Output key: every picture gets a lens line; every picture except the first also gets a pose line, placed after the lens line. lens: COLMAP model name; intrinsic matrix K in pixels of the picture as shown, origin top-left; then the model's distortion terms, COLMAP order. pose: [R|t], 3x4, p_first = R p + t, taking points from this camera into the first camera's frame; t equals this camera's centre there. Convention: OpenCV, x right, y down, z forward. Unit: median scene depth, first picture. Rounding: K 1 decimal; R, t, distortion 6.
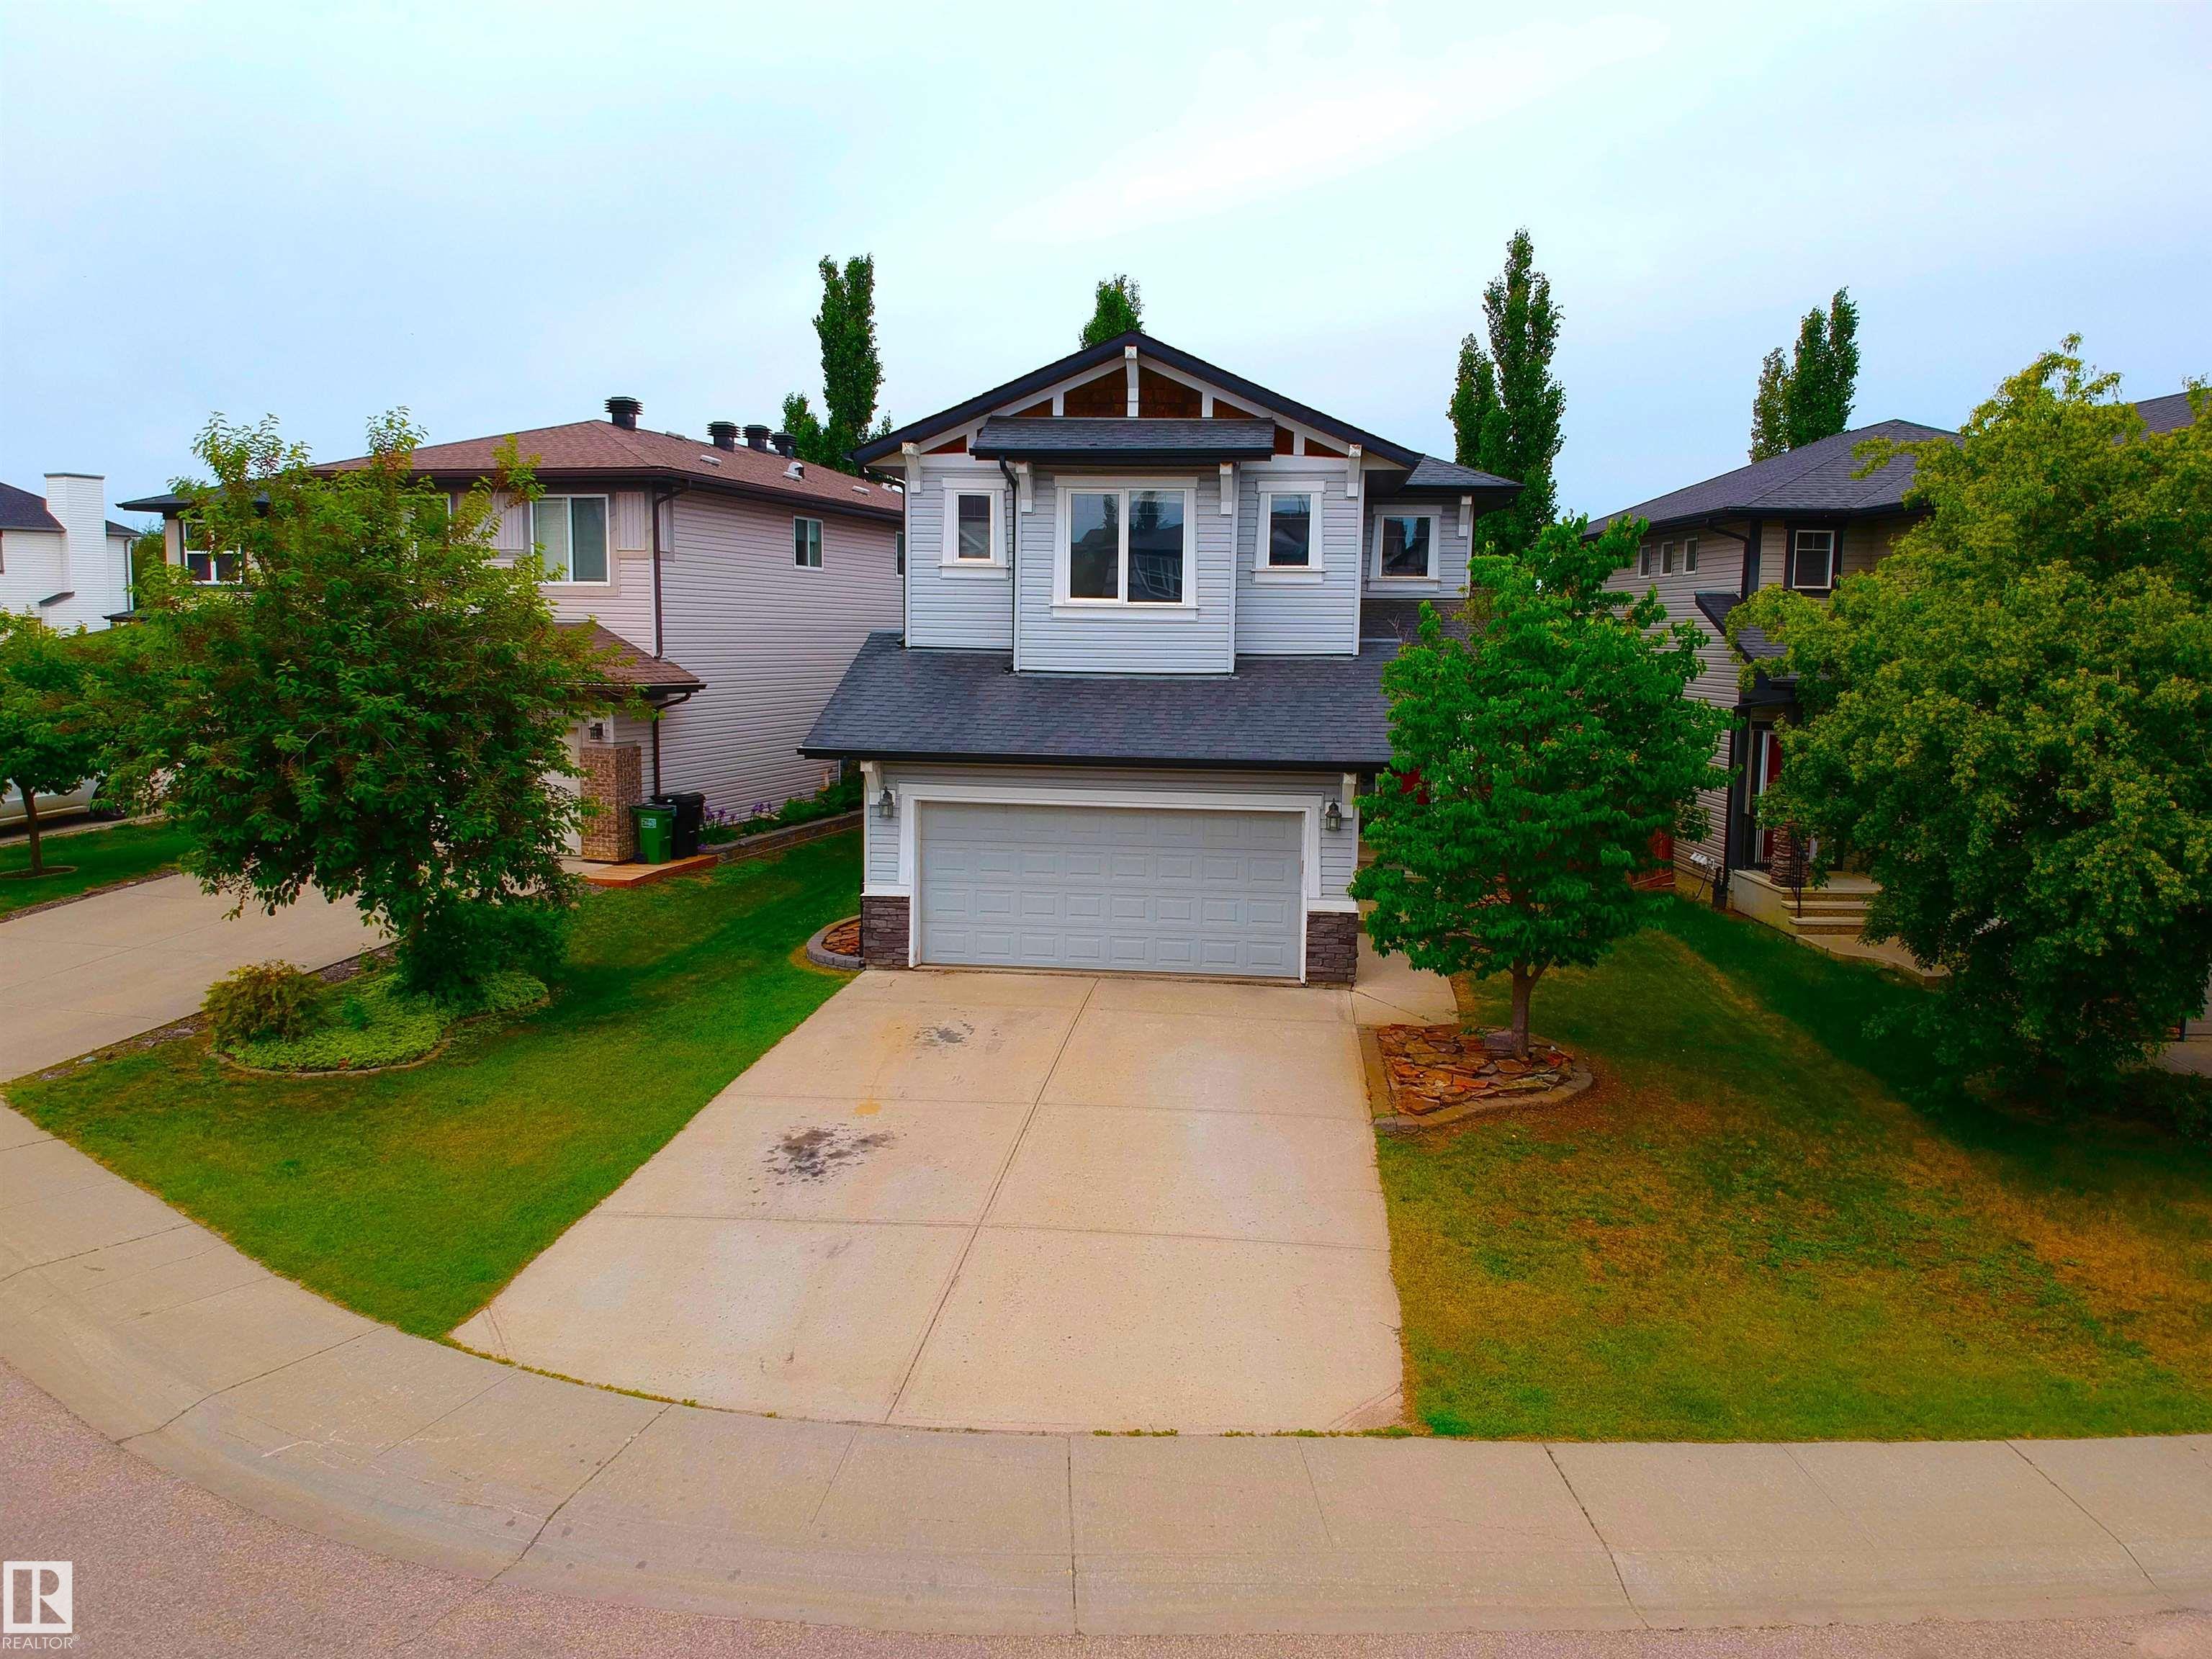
lens RADIAL K [[1629.8, 0, 1131.8], [0, 1629.8, 813.6], [0, 0, 1]] dist [0.074177, -0.141370]
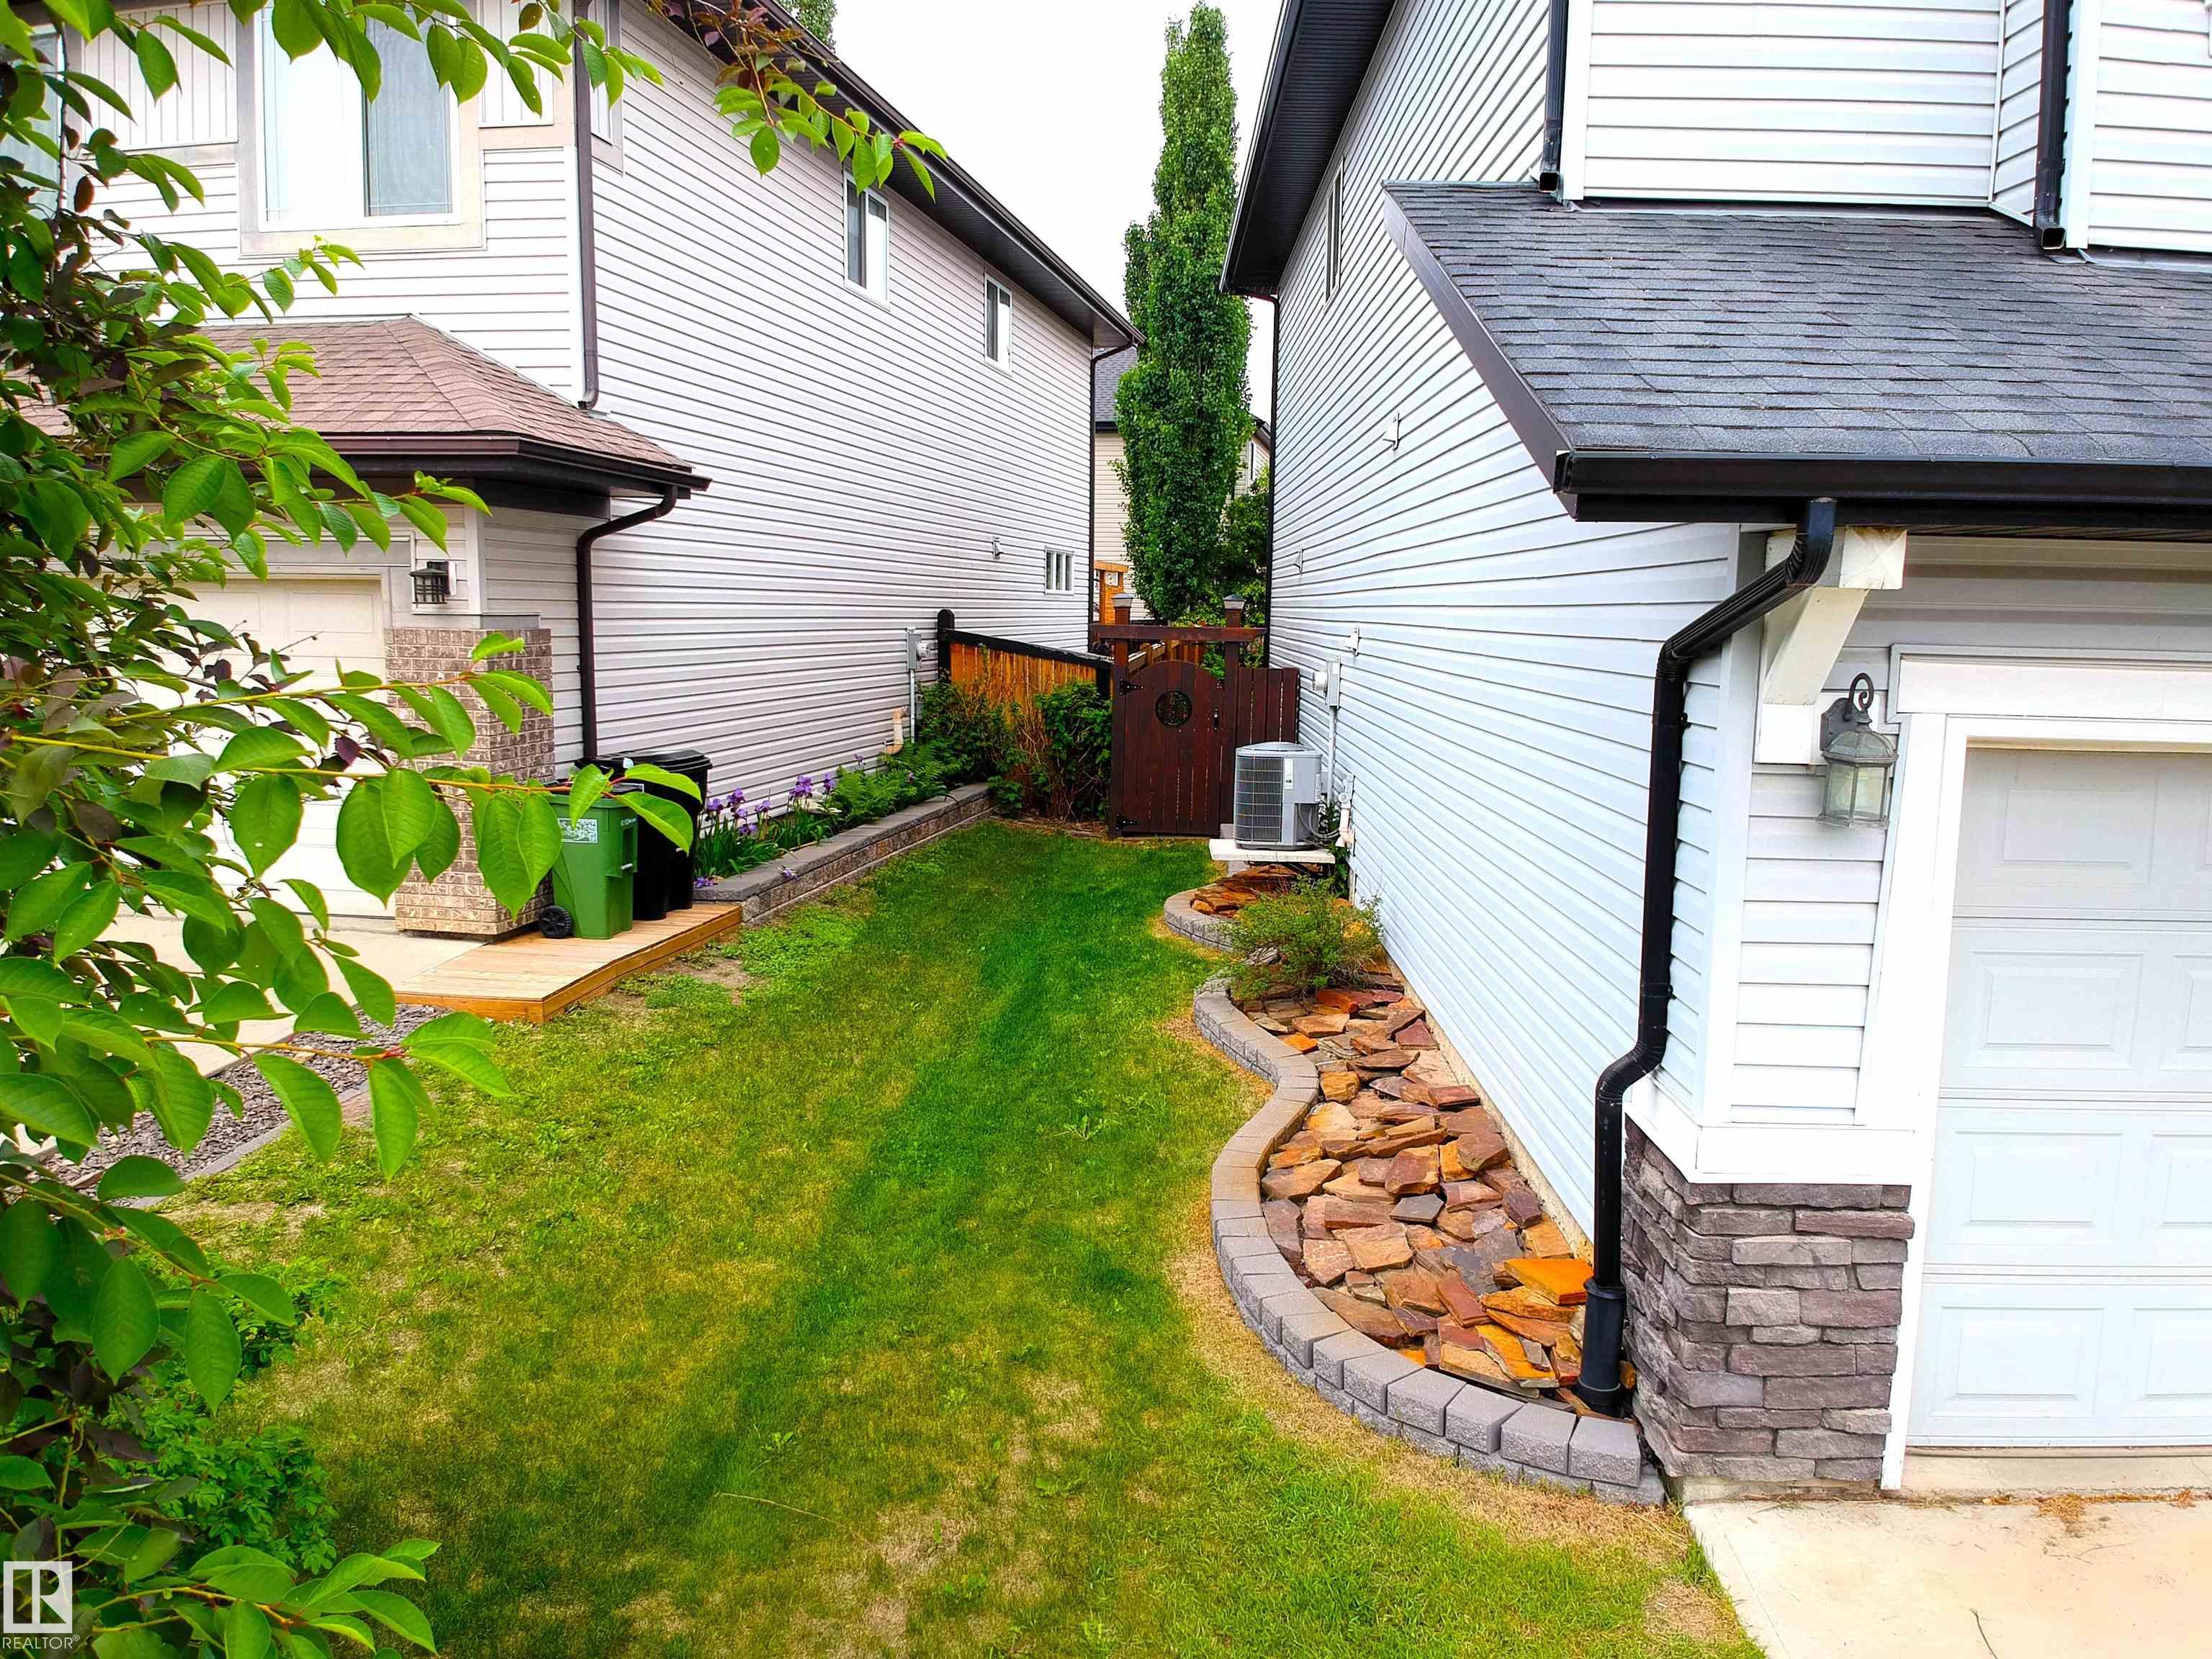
lens RADIAL K [[1629.8, 0, 1129.5], [0, 1629.8, 814.8], [0, 0, 1]] dist [0.074177, -0.141370]
pose [[0.995852, -0.013338, 0.090007, -0.257547], [0.011814, 0.999778, 0.017441, -0.003577], [-0.090219, -0.016305, 0.995788, 0.780003]]
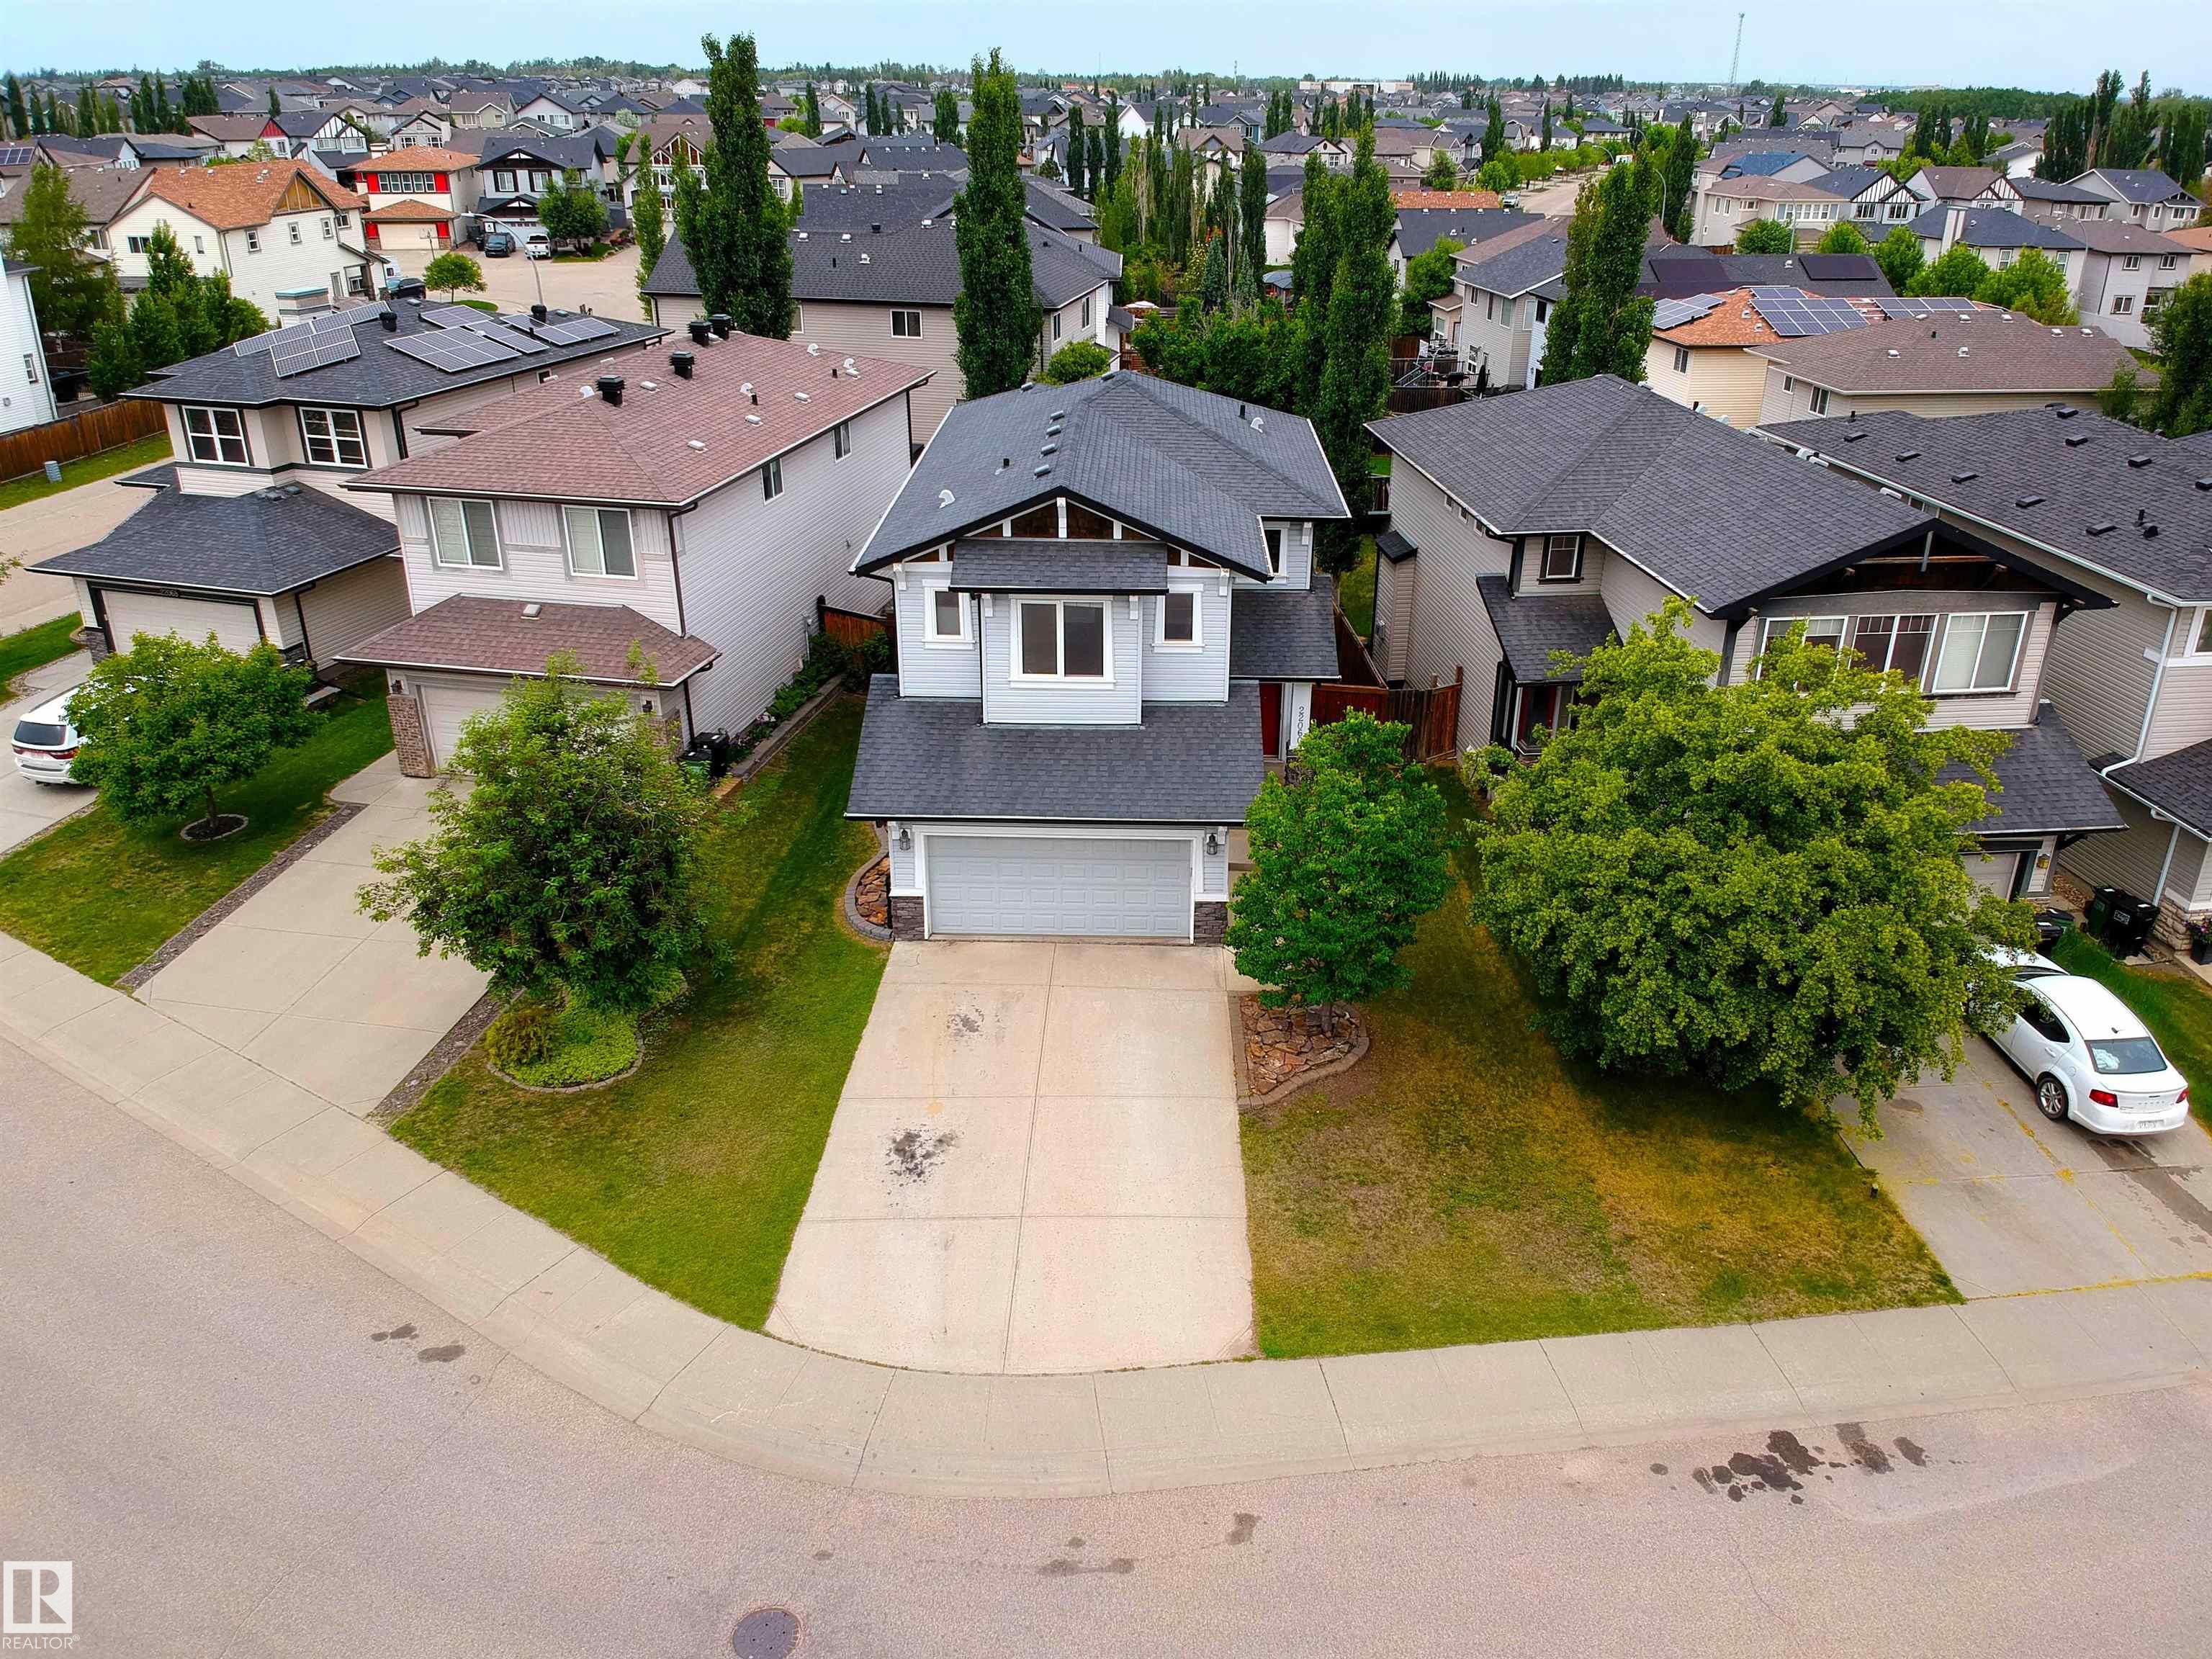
lens RADIAL K [[1629.8, 0, 1135.0], [0, 1629.8, 812.6], [0, 0, 1]] dist [0.074177, -0.141370]
pose [[0.995990, -0.041438, 0.079287, -0.059124], [0.015379, 0.952372, 0.304550, -0.455138], [-0.088131, -0.302110, 0.949190, -0.373267]]
